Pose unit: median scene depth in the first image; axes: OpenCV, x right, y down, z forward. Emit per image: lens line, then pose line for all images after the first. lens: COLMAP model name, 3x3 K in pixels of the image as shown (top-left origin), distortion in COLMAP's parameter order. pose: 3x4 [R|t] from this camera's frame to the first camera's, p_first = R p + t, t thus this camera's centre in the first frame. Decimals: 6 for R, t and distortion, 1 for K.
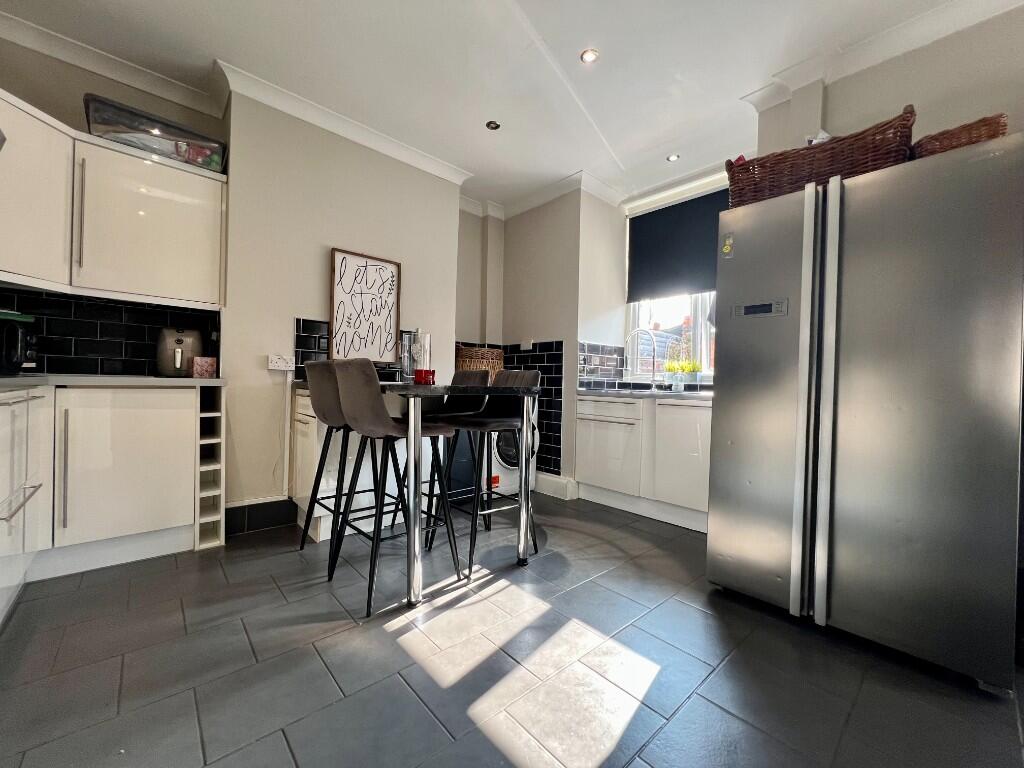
lens RADIAL K [[406.9, 0, 505.1], [0, 406.9, 386.2], [0, 0, 1]] dist [-0.007701, 0.001131]
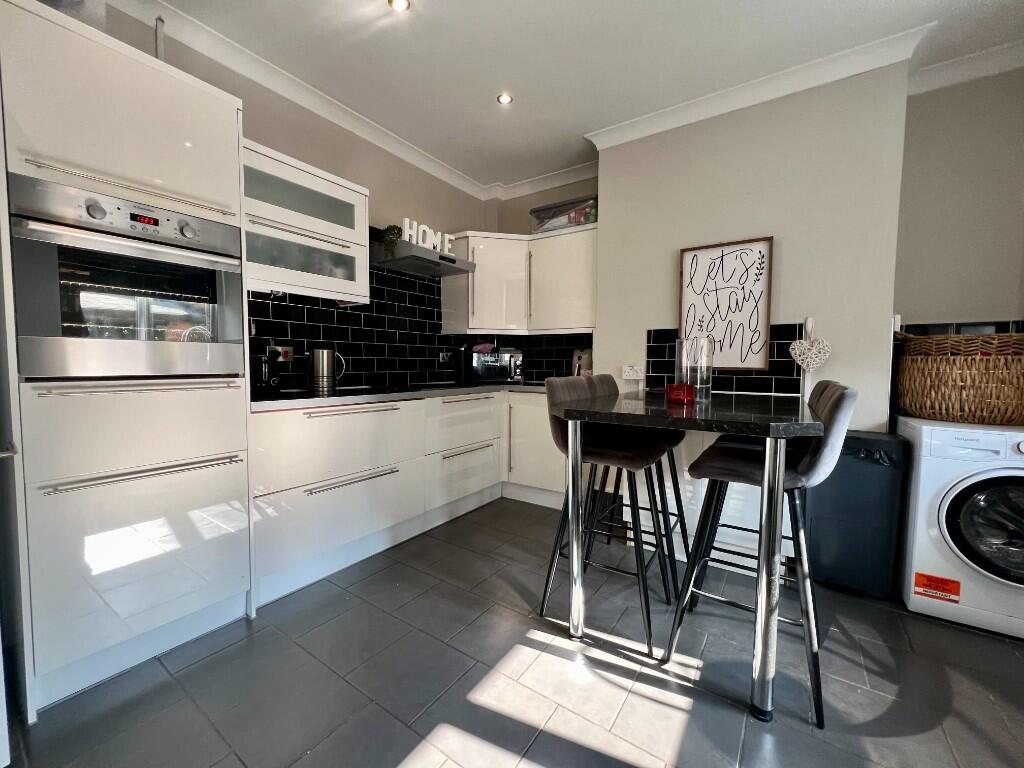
lens RADIAL K [[406.9, 0, 506.0], [0, 406.9, 383.6], [0, 0, 1]] dist [-0.007701, 0.001131]
pose [[0.244532, 0.022780, -0.969374, 0.414015], [-0.006909, 0.999740, 0.021751, -0.048607], [0.969617, 0.001379, 0.244625, 0.388978]]
